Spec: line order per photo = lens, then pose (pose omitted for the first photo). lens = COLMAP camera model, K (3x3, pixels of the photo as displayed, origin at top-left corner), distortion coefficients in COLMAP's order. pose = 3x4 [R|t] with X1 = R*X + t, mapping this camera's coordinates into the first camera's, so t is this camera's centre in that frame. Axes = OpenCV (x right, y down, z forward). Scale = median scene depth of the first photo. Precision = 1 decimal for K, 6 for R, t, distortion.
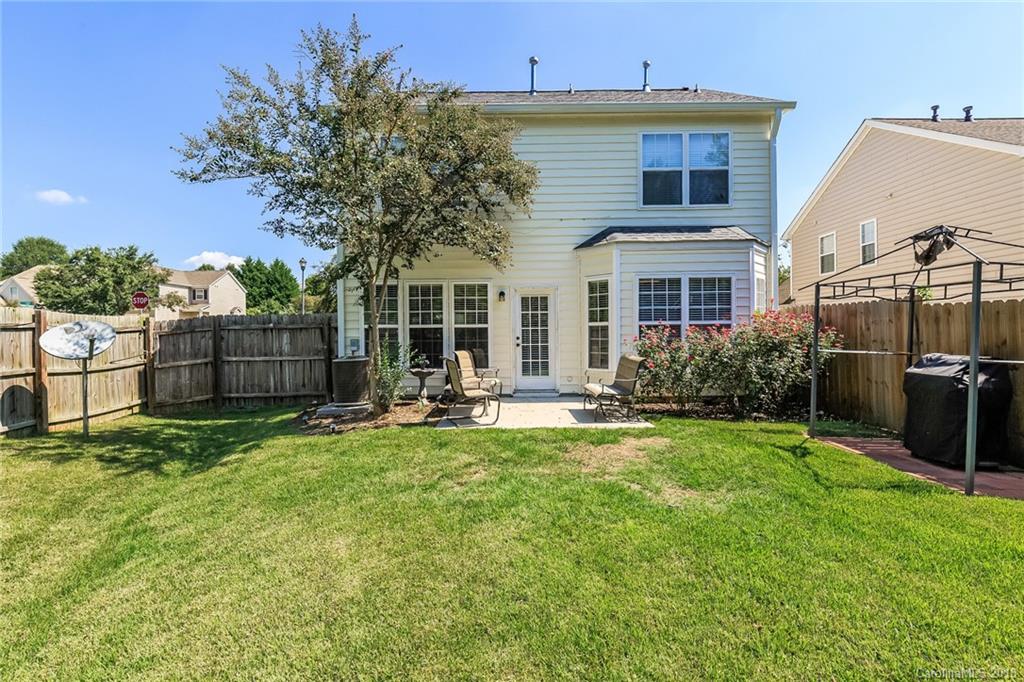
lens RADIAL K [[467.9, 0, 513.3], [0, 467.9, 340.9], [0, 0, 1]] dist [0.008839, -0.005798]
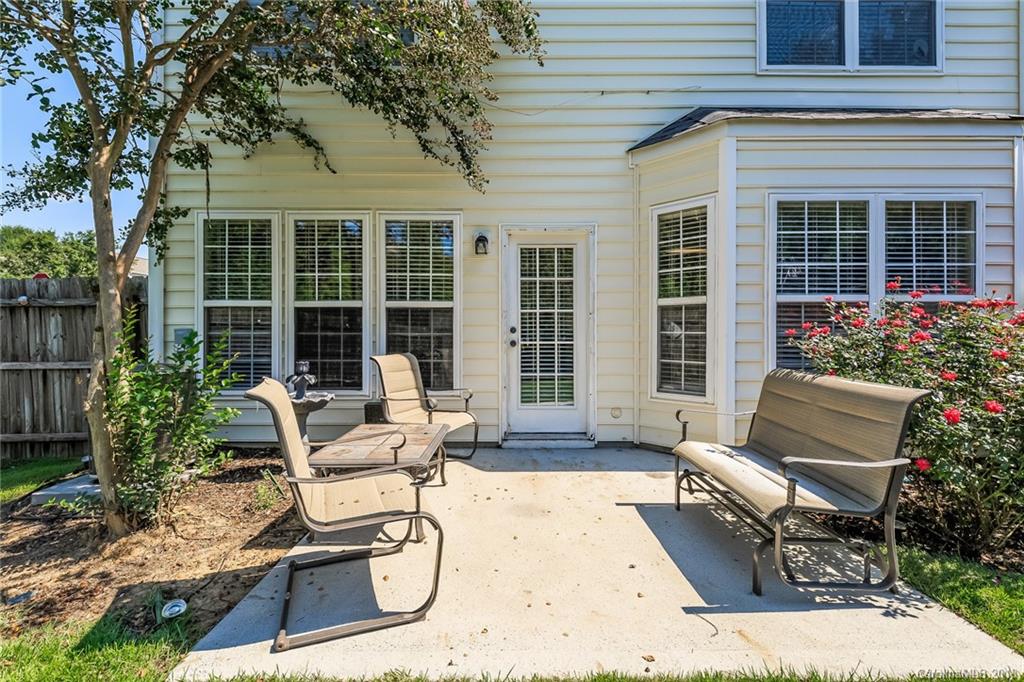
lens RADIAL K [[467.9, 0, 512.9], [0, 467.9, 338.7], [0, 0, 1]] dist [0.008839, -0.005798]
pose [[0.999957, 0.009253, -0.000229, 0.009849], [-0.009254, 0.999953, -0.002726, 0.004879], [0.000204, 0.002728, 0.999996, 0.501093]]
